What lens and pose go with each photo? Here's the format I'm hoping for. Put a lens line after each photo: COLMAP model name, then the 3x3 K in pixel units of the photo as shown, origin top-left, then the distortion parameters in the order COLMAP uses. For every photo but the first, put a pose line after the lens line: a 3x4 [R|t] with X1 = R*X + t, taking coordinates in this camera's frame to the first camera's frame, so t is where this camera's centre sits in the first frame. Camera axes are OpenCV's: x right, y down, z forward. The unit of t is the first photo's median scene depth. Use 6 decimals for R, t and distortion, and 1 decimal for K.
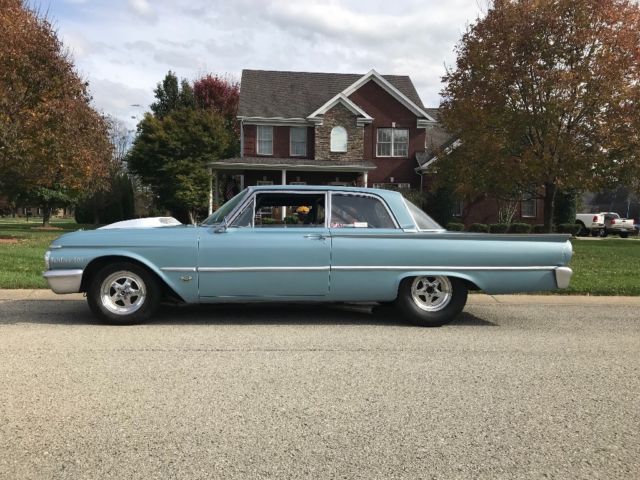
lens RADIAL K [[533.5, 0, 306.5], [0, 533.5, 240.6], [0, 0, 1]] dist [0.052339, -0.001651]
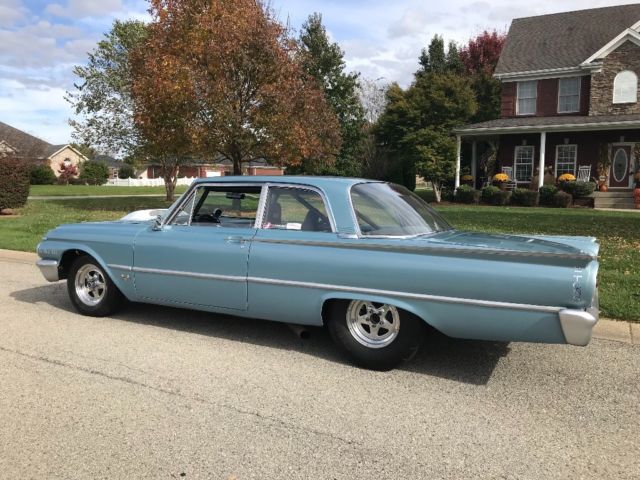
lens RADIAL K [[529.5, 0, 312.3], [0, 529.5, 238.7], [0, 0, 1]] dist [0.017897, -0.004623]
pose [[0.834135, 0.045872, -0.549649, 0.131677], [-0.011026, 0.997723, 0.066533, -0.014979], [0.551450, -0.049437, 0.832742, 0.086184]]
